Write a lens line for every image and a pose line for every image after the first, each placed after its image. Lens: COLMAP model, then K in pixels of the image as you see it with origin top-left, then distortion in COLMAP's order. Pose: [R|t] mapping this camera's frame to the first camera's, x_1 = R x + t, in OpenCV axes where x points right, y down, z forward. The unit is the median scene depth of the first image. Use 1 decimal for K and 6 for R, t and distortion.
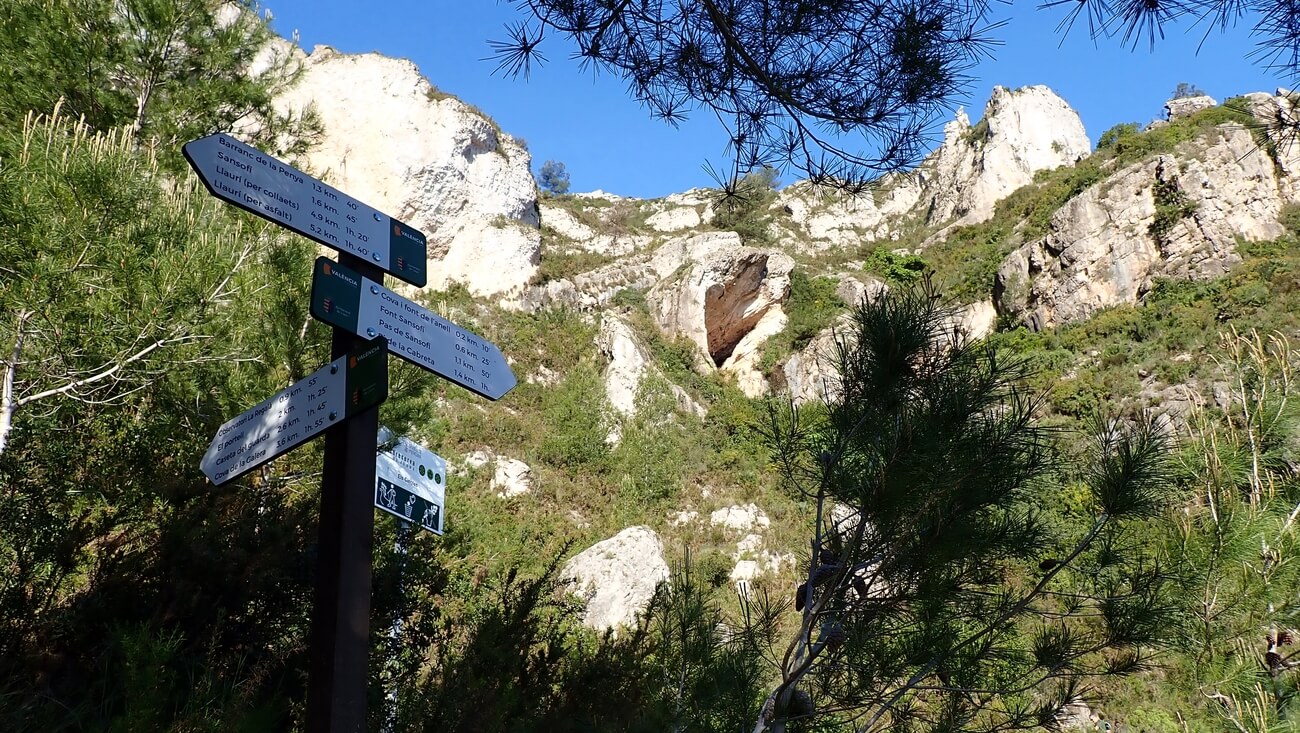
lens RADIAL K [[931.9, 0, 649.1], [0, 931.9, 369.1], [0, 0, 1]] dist [0.004512, -0.007815]
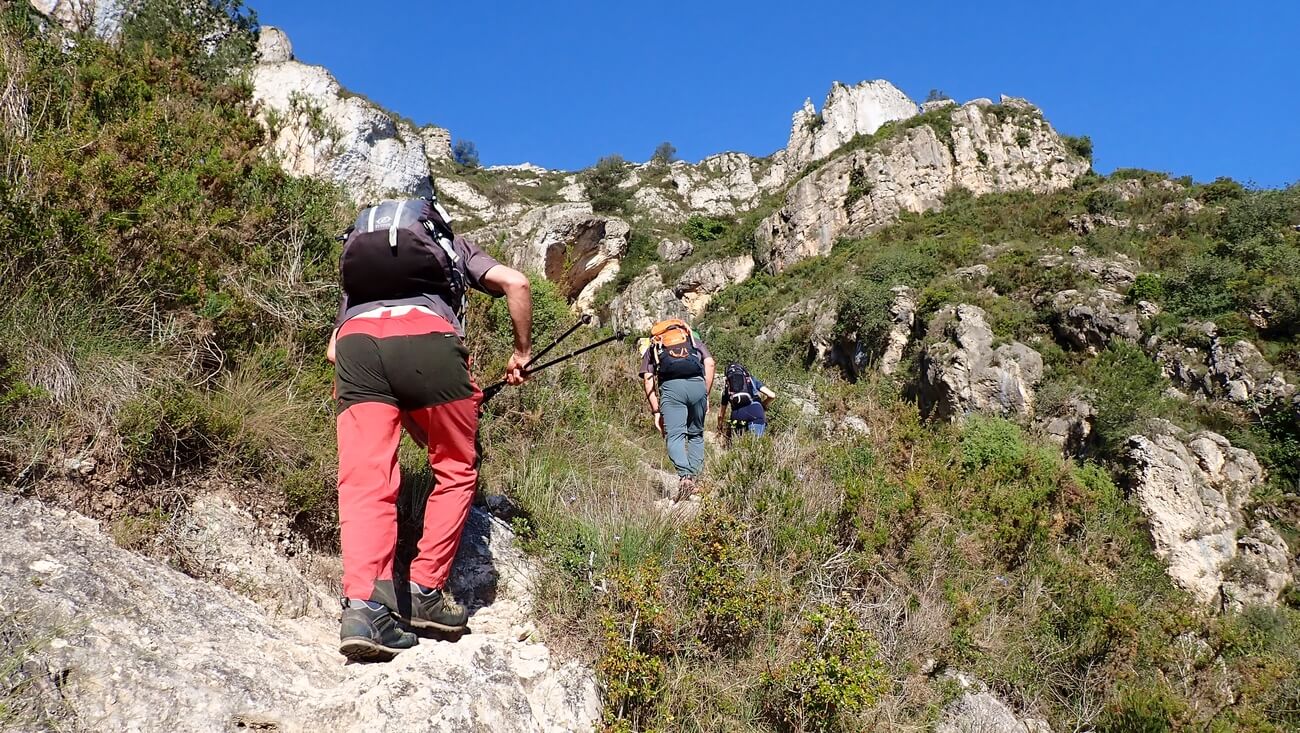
lens RADIAL K [[931.9, 0, 650.7], [0, 931.9, 363.4], [0, 0, 1]] dist [0.004512, -0.007815]
pose [[0.999183, 0.000168, 0.040402, 0.140706], [-0.001214, 0.999665, 0.025866, 0.043085], [-0.040384, -0.025894, 0.998849, -0.307898]]
